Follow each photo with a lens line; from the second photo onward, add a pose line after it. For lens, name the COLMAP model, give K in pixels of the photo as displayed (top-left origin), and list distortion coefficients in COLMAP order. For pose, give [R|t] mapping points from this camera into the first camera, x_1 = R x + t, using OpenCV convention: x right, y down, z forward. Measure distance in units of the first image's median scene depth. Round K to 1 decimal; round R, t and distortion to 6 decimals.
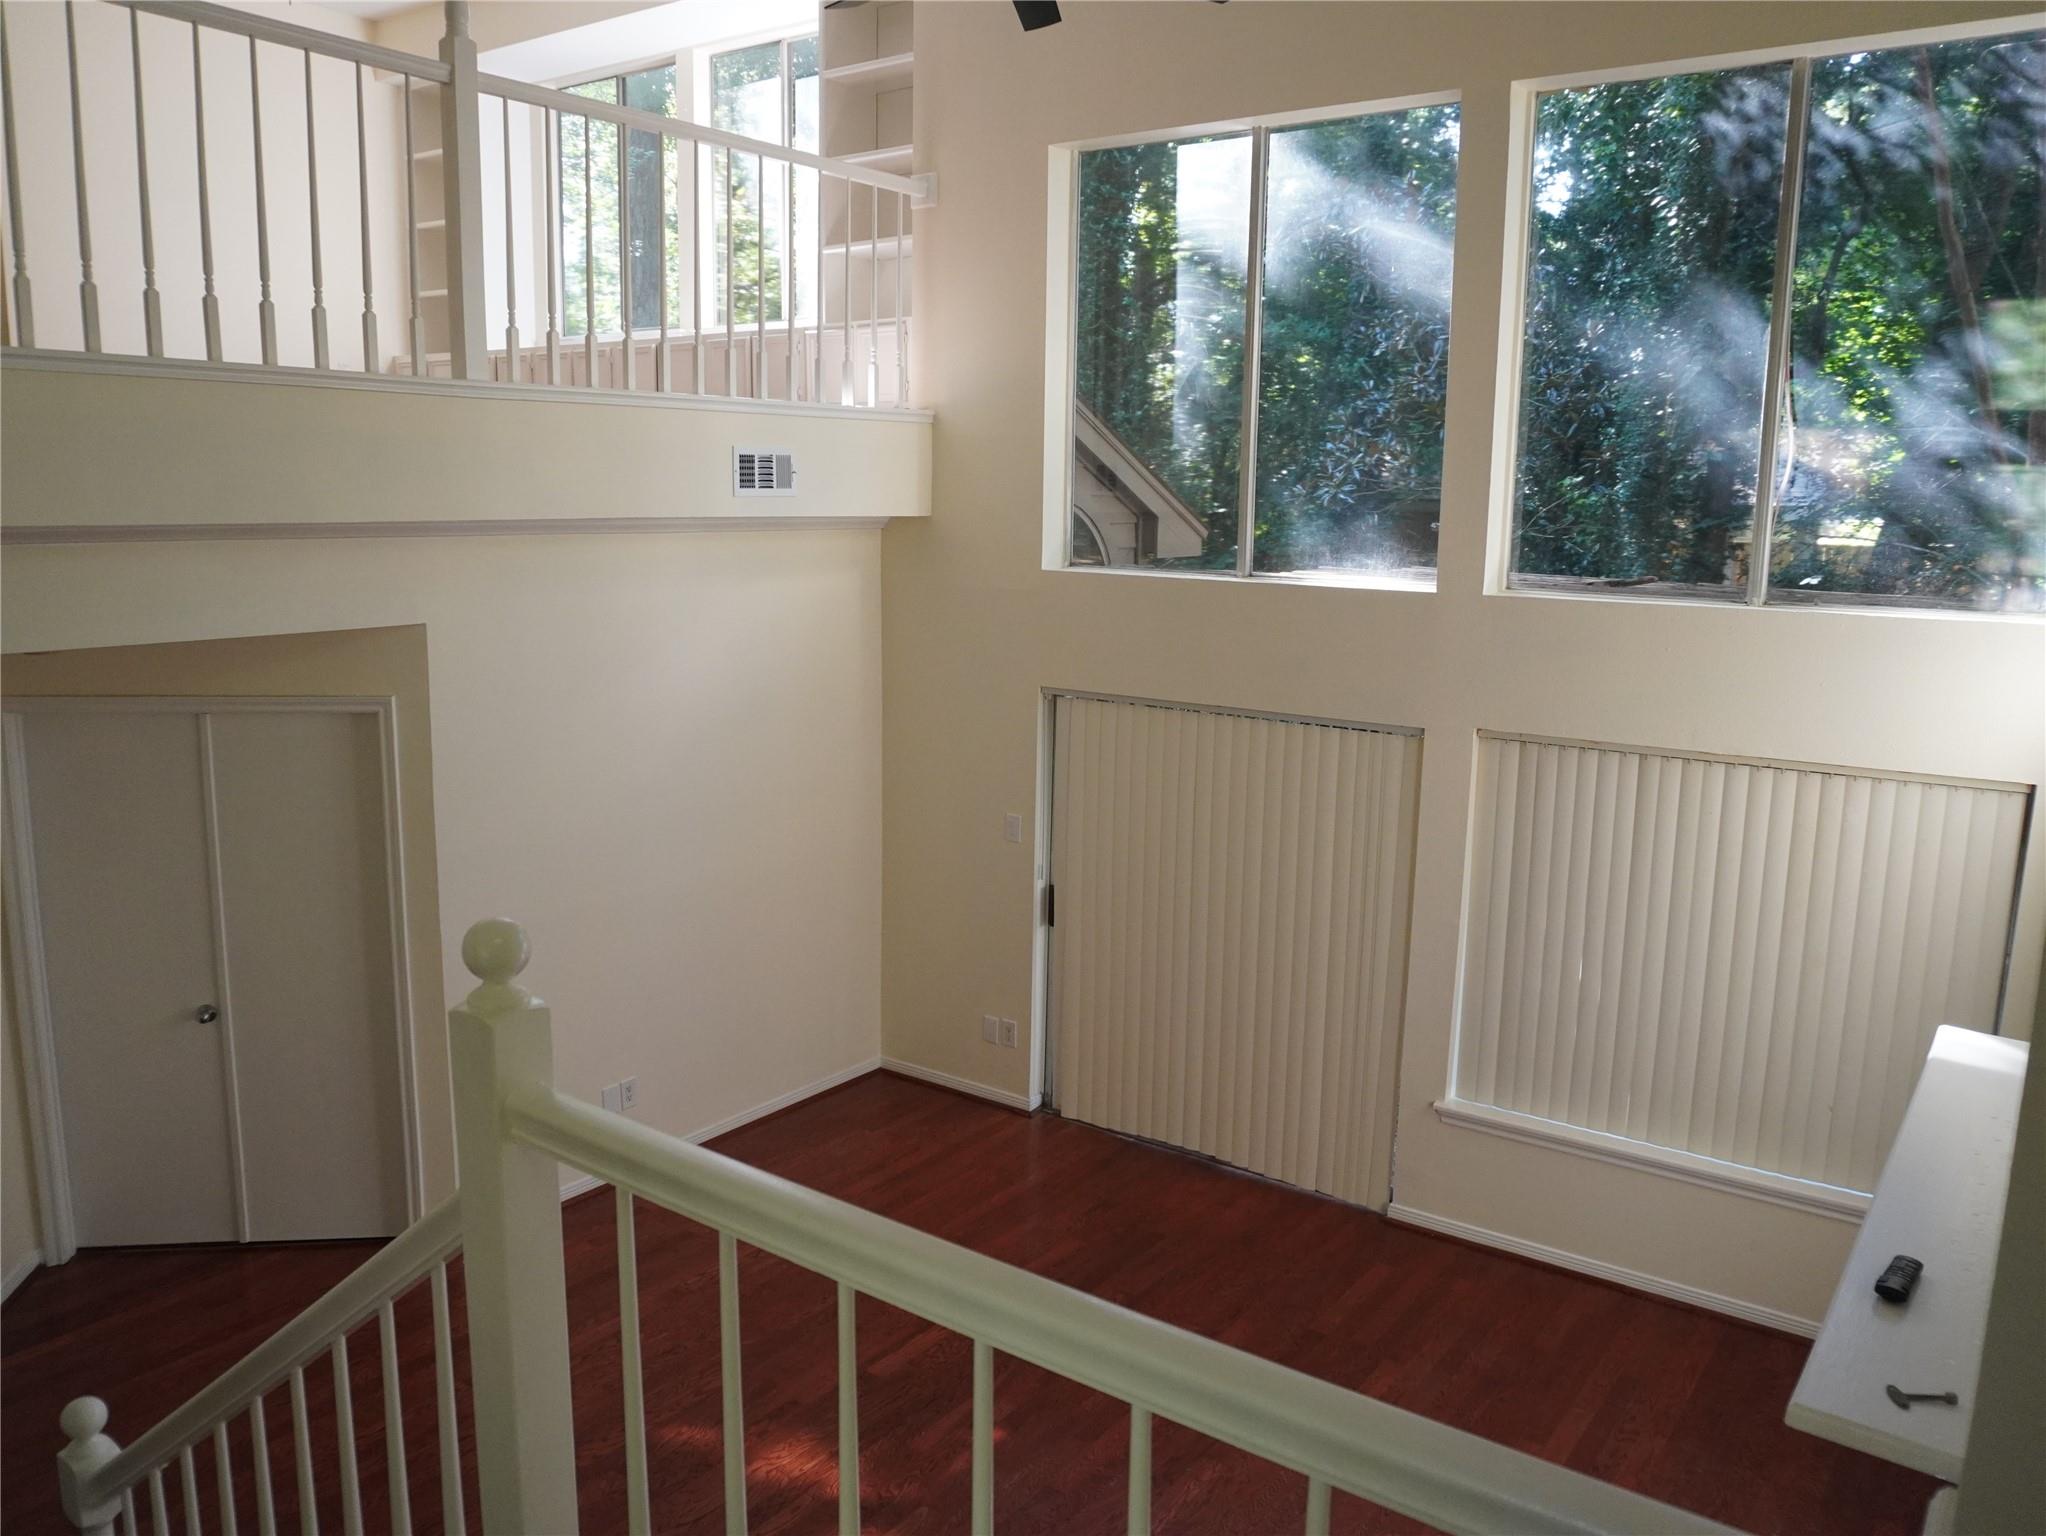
lens RADIAL K [[1547.9, 0, 1028.8], [0, 1547.9, 766.2], [0, 0, 1]] dist [-0.036109, 0.004884]
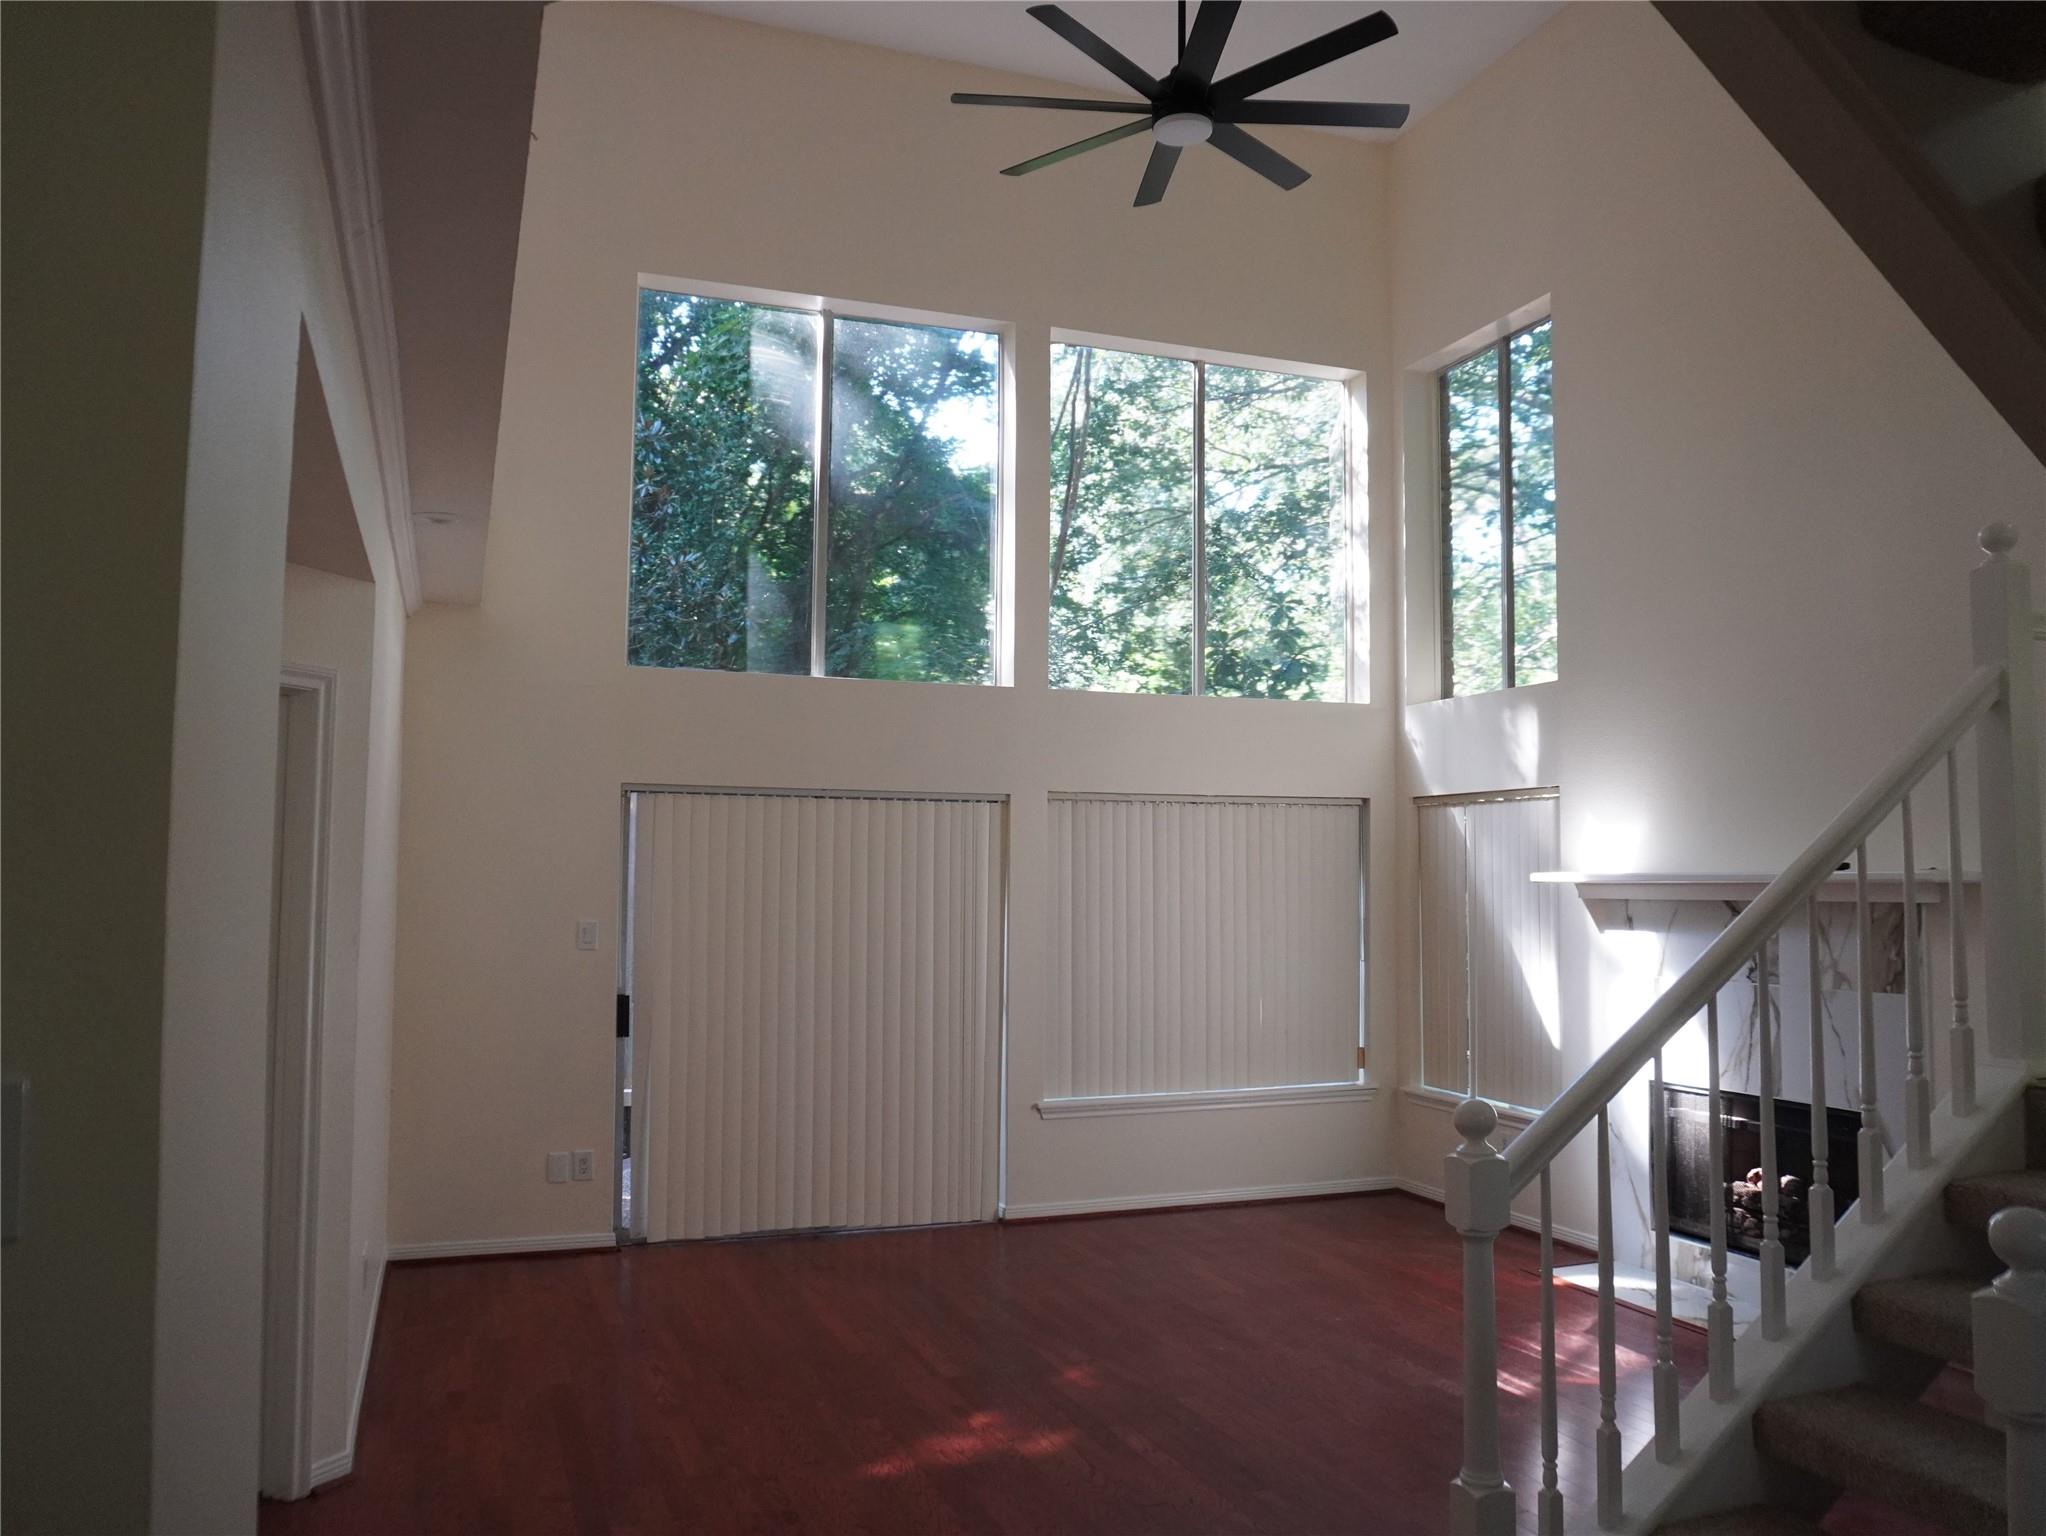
lens RADIAL K [[1547.9, 0, 1028.8], [0, 1547.9, 766.2], [0, 0, 1]] dist [-0.036109, 0.004884]
pose [[0.558577, 0.050182, 0.827933, -0.749382], [0.148573, 0.975971, -0.159392, 0.151072], [-0.816037, 0.212042, 0.537700, 0.295581]]
